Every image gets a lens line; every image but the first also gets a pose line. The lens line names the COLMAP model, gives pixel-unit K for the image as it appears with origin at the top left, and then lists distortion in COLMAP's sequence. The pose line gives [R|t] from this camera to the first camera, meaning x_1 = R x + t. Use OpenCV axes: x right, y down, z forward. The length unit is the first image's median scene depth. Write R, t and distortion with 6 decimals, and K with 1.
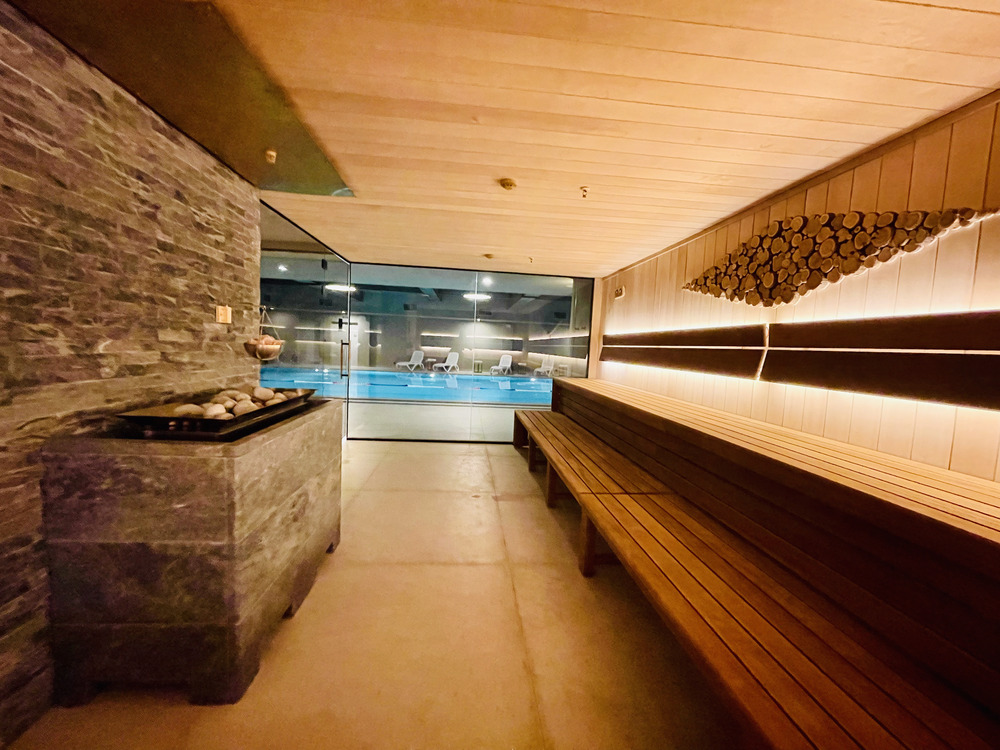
lens RADIAL K [[397.9, 0, 499.6], [0, 397.9, 375.0], [0, 0, 1]] dist [-0.002914, 0.000543]
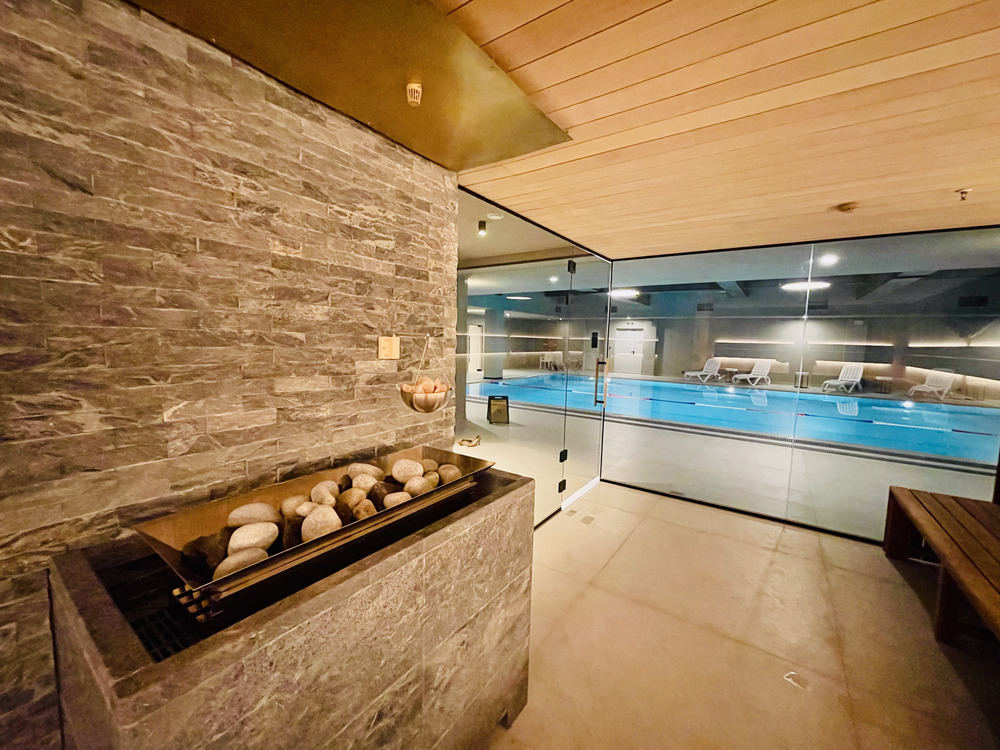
lens RADIAL K [[397.9, 0, 499.5], [0, 397.9, 377.6], [0, 0, 1]] dist [-0.002914, 0.000543]
pose [[0.763573, 0.035107, -0.644766, -0.063933], [-0.036774, 0.999265, 0.010859, -0.123129], [0.644673, 0.015419, 0.764303, 0.626736]]
